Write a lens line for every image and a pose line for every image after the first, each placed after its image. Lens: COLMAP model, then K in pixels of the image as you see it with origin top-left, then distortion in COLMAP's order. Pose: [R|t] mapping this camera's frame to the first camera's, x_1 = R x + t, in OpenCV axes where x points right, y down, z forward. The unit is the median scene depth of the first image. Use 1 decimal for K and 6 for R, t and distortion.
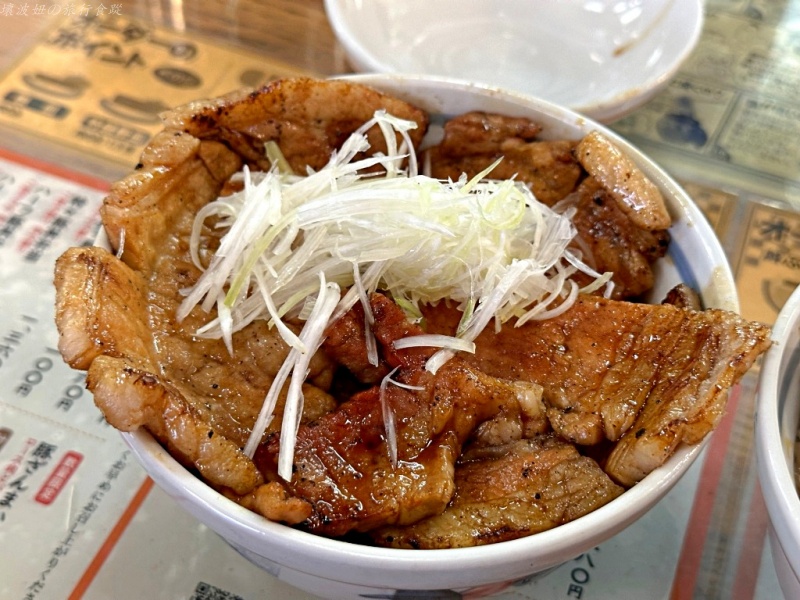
lens RADIAL K [[1045.4, 0, 393.0], [0, 1045.4, 308.3], [0, 0, 1]] dist [0.054436, 0.000000]
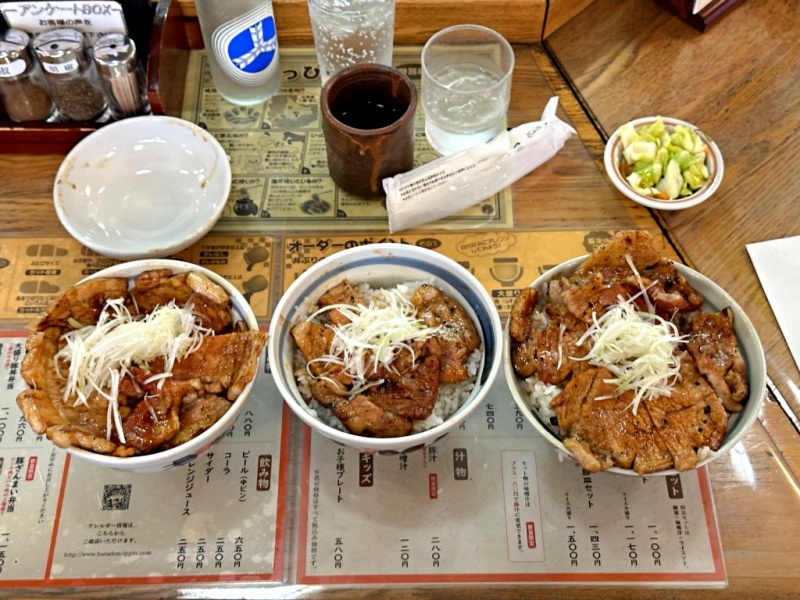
lens RADIAL K [[1045.4, 0, 394.4], [0, 1045.4, 293.3], [0, 0, 1]] dist [0.054436, 0.000000]
pose [[0.924656, -0.341702, 0.168079, 0.233229], [0.311638, 0.932669, 0.181687, -0.495880], [-0.218845, -0.115618, 0.968886, -1.866951]]
